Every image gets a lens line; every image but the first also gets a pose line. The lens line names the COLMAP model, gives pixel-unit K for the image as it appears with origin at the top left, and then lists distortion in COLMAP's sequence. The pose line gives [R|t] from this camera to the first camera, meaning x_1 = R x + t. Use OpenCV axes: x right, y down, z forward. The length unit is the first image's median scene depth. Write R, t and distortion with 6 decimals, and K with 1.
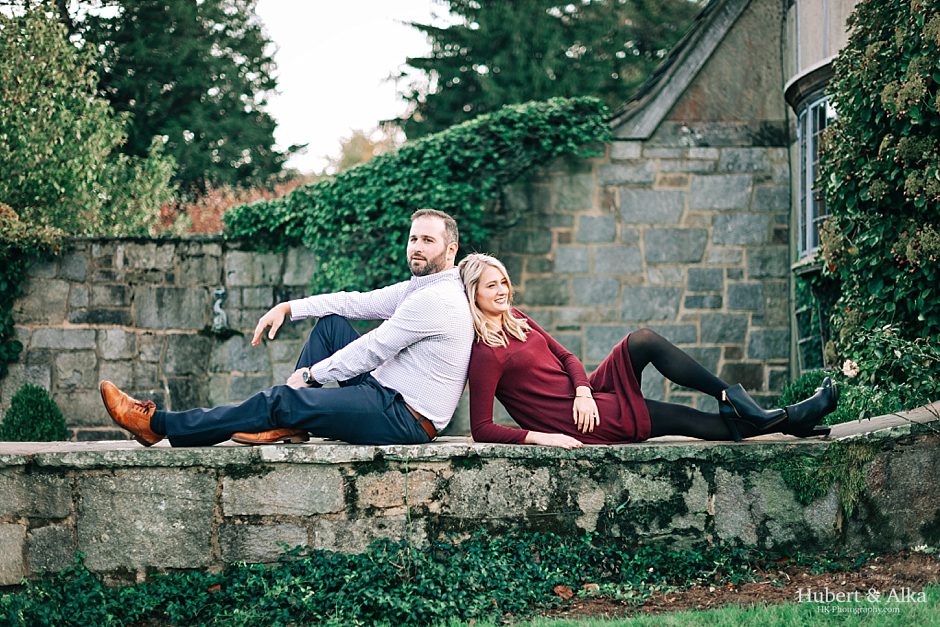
lens RADIAL K [[1395.0, 0, 470.0], [0, 1395.0, 313.5], [0, 0, 1]] dist [0.012385, 0.044365]
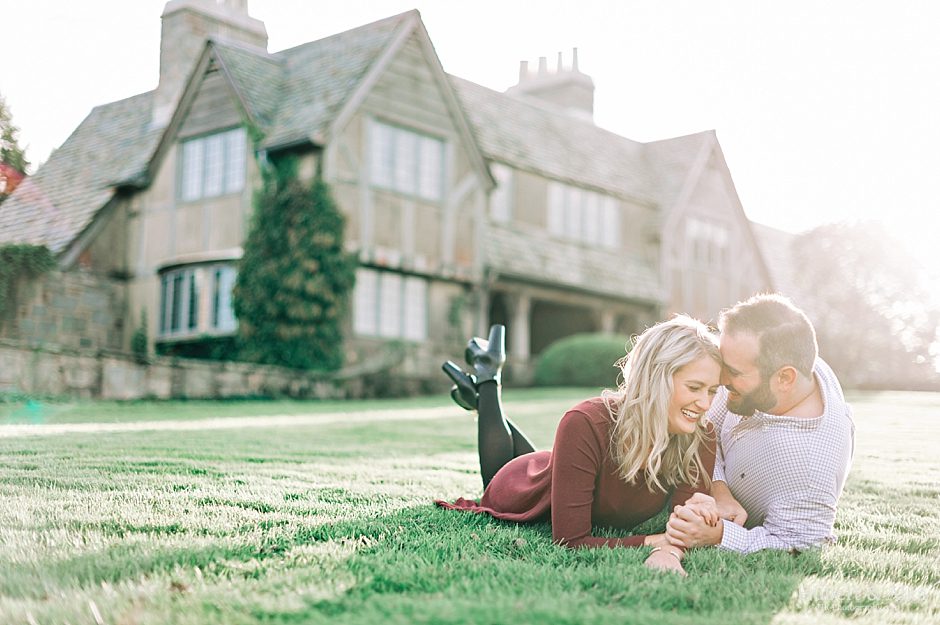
lens RADIAL K [[1330.7, 0, 470.0], [0, 1330.7, 312.5], [0, 0, 1]] dist [0.012865, 0.039793]
pose [[0.652757, 0.118509, 0.748241, -0.915244], [-0.046988, 0.992120, -0.116144, 0.131184], [-0.756109, 0.040655, 0.653182, -0.679523]]
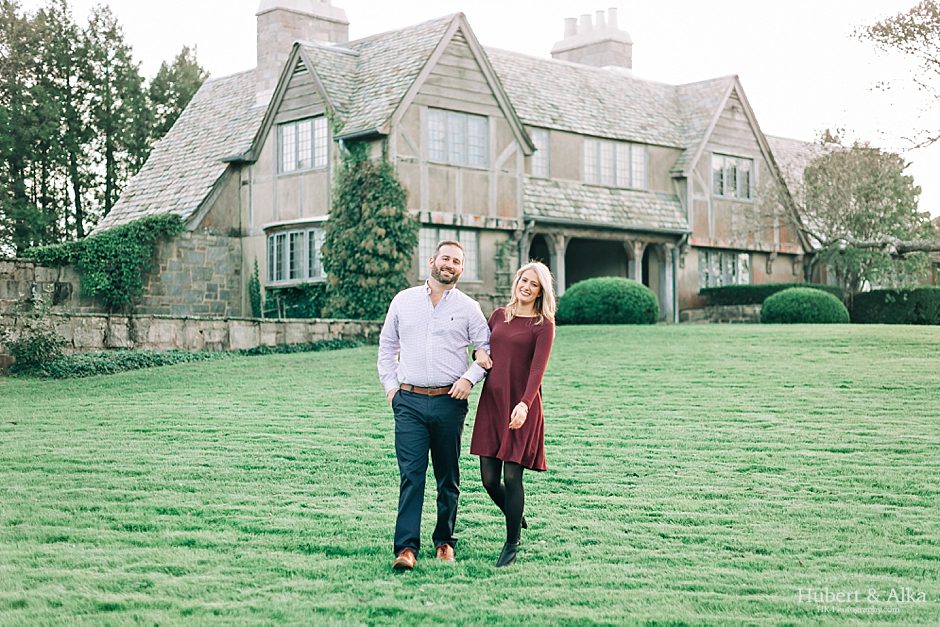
lens RADIAL K [[1395.0, 0, 470.0], [0, 1395.0, 313.5], [0, 0, 1]] dist [0.012385, 0.044365]
pose [[0.721008, 0.030062, 0.692274, -1.261054], [-0.021656, 0.999548, -0.020850, 0.066190], [-0.692588, 0.000041, 0.721333, -1.173198]]
